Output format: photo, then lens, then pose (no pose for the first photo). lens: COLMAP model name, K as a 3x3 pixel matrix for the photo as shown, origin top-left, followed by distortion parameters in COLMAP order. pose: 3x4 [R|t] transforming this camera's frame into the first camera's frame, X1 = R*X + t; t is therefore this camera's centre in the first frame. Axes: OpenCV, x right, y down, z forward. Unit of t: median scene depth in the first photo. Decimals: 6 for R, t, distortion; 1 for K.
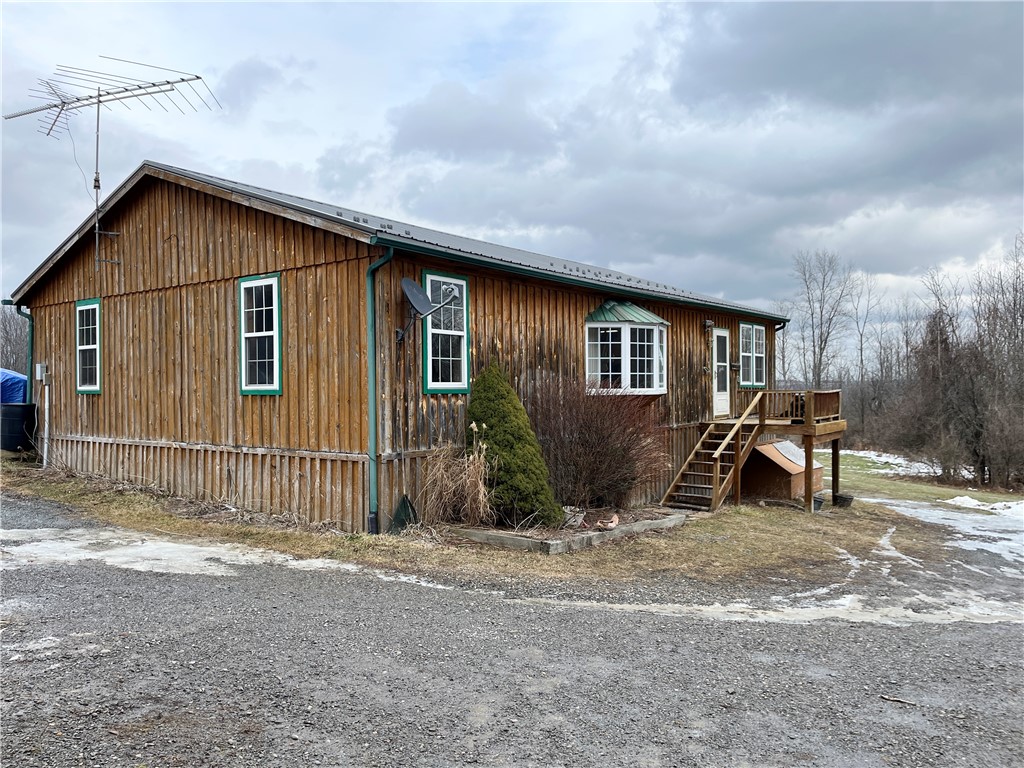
lens RADIAL K [[781.7, 0, 512.0], [0, 781.7, 385.0], [0, 0, 1]] dist [0.029238, -0.028728]
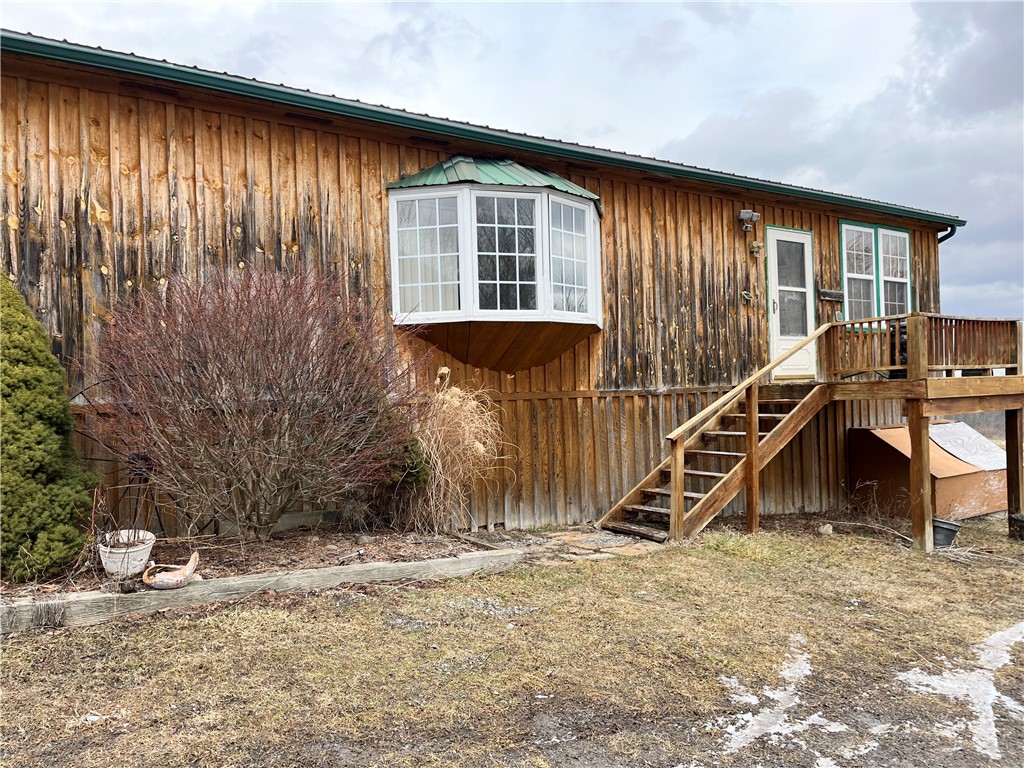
lens RADIAL K [[781.7, 0, 511.3], [0, 781.7, 386.2], [0, 0, 1]] dist [0.029238, -0.028728]
pose [[0.943715, -0.026445, -0.329702, 0.294809], [0.024188, 0.999647, -0.010948, 0.054059], [0.329875, 0.002358, 0.944022, 0.422243]]
